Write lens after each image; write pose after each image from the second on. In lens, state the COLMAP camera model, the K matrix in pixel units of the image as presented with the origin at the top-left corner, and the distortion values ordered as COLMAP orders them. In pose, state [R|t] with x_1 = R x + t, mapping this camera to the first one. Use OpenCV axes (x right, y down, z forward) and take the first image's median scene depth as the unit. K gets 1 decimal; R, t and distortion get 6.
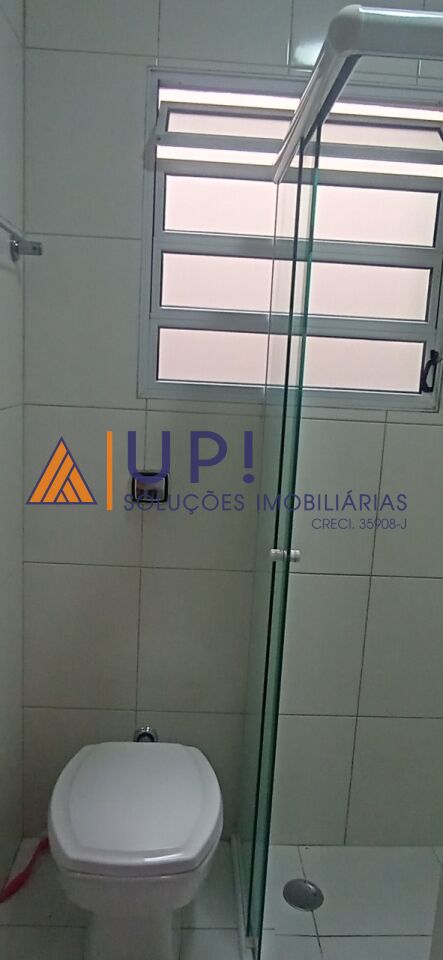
lens RADIAL K [[700.6, 0, 221.8], [0, 700.6, 473.4], [0, 0, 1]] dist [-0.030508, 0.021301]
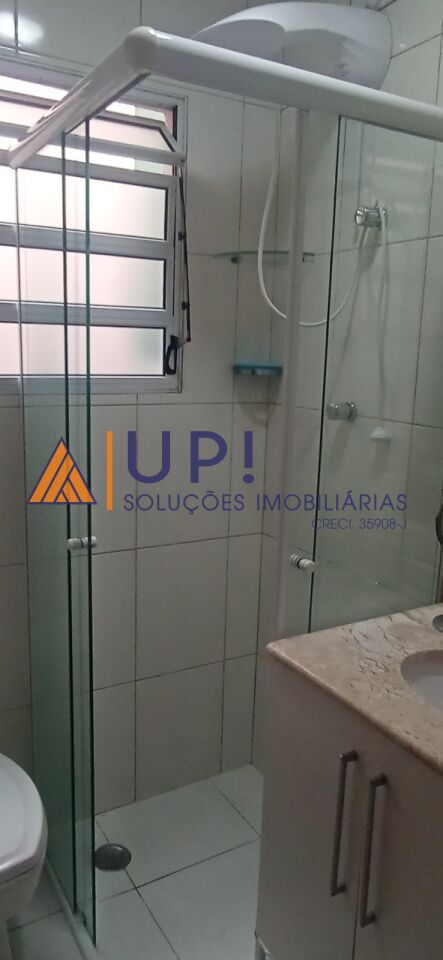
lens RADIAL K [[700.6, 0, 219.5], [0, 700.6, 484.5], [0, 0, 1]] dist [-0.030508, 0.021301]
pose [[0.880946, -0.118664, 0.458096, -0.167690], [0.100529, 0.992882, 0.063871, -0.008108], [-0.462415, -0.010215, 0.886605, -0.006063]]
